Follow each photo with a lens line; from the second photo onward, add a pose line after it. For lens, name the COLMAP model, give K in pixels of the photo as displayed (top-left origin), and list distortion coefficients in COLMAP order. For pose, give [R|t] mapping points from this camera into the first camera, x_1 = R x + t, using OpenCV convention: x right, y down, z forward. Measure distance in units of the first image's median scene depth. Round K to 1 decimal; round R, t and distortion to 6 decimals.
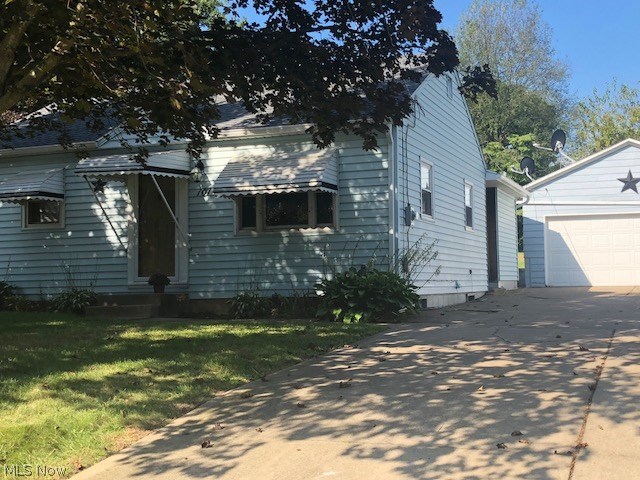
lens RADIAL K [[975.0, 0, 320.0], [0, 975.0, 240.0], [0, 0, 1]] dist [0.551984, -2.966318]
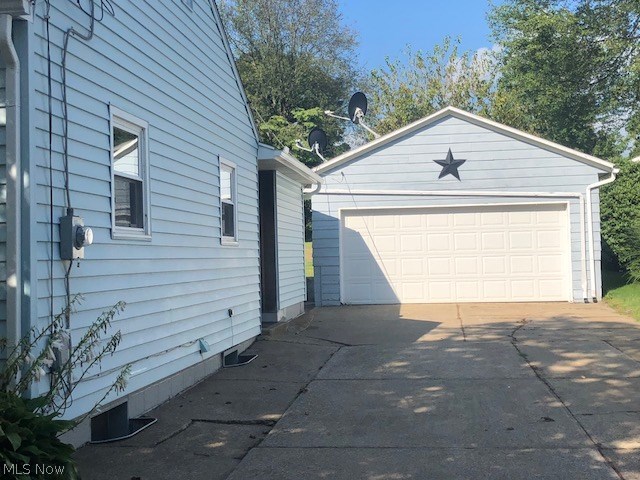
lens RADIAL K [[960.2, 0, 320.0], [0, 960.2, 240.0], [0, 0, 1]] dist [0.015875, -0.005725]
pose [[0.977113, -0.004978, 0.212663, 0.061468], [-0.000154, 0.999709, 0.024110, -0.019039], [-0.212721, -0.023591, 0.976828, 0.316083]]
